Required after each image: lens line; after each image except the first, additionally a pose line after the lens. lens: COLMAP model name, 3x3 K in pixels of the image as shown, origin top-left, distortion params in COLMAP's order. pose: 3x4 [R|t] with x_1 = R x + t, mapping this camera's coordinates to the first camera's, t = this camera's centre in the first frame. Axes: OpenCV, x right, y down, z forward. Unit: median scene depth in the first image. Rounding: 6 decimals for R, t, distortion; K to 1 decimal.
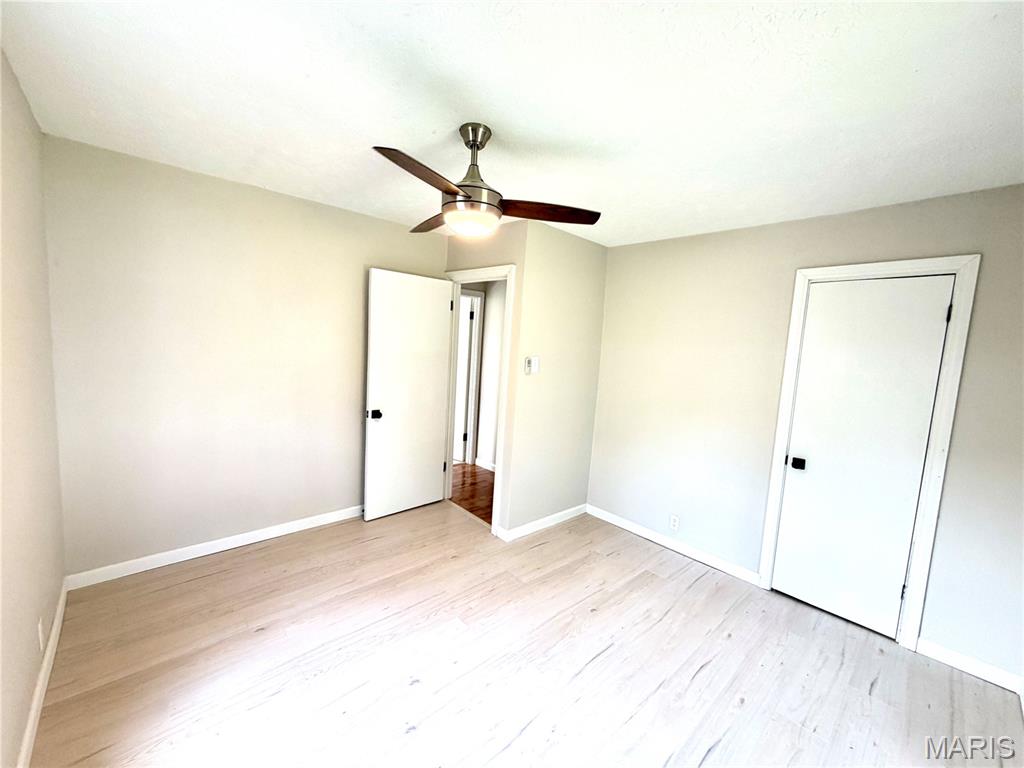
lens RADIAL K [[408.7, 0, 503.7], [0, 408.7, 382.6], [0, 0, 1]] dist [-0.000664, -0.000968]
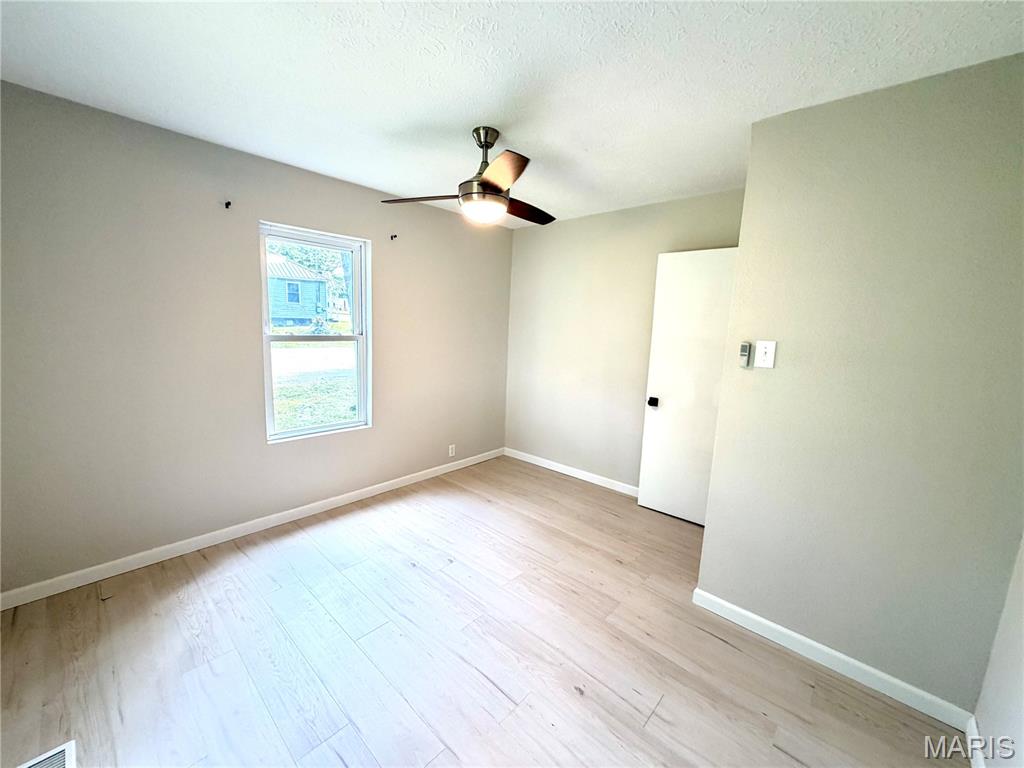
lens RADIAL K [[408.7, 0, 509.9], [0, 408.7, 382.1], [0, 0, 1]] dist [-0.000664, -0.000968]
pose [[0.090050, 0.088305, -0.992015, 0.794062], [-0.134075, 0.988069, 0.075783, 0.004496], [0.986871, 0.126180, 0.100815, 0.700753]]
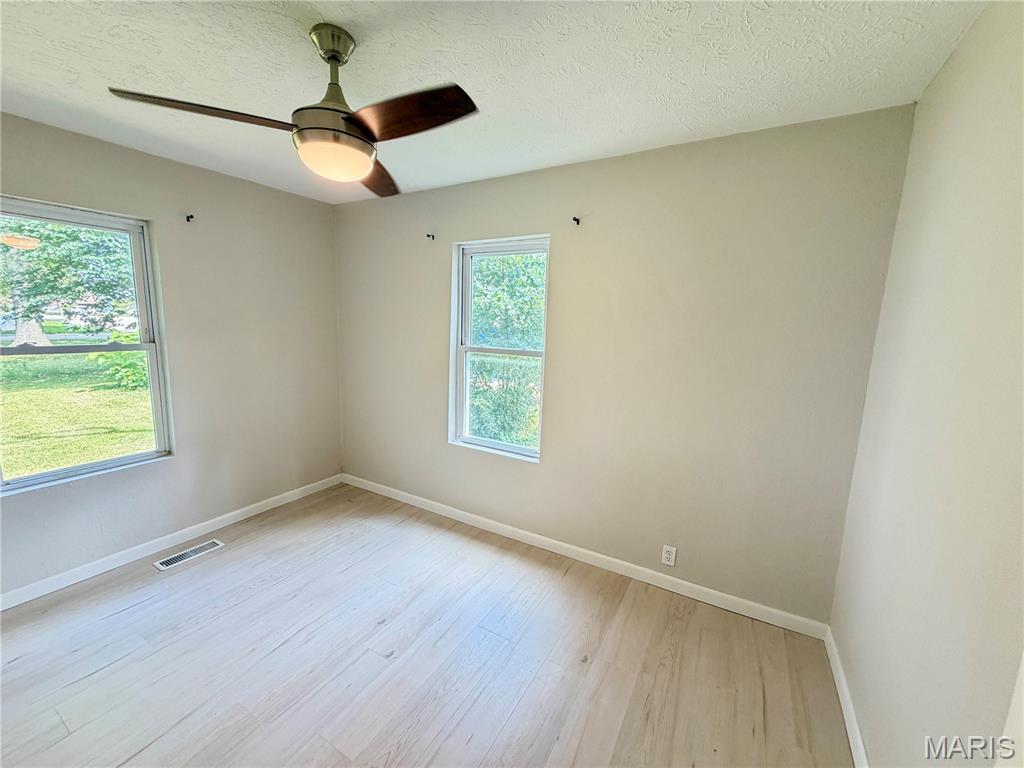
lens RADIAL K [[408.7, 0, 516.6], [0, 408.7, 381.9], [0, 0, 1]] dist [-0.000664, -0.000968]
pose [[-0.945914, -0.048416, -0.320785, -0.112536], [-0.125282, 0.966612, 0.223532, -0.130273], [0.299252, 0.251631, -0.920397, 1.319734]]
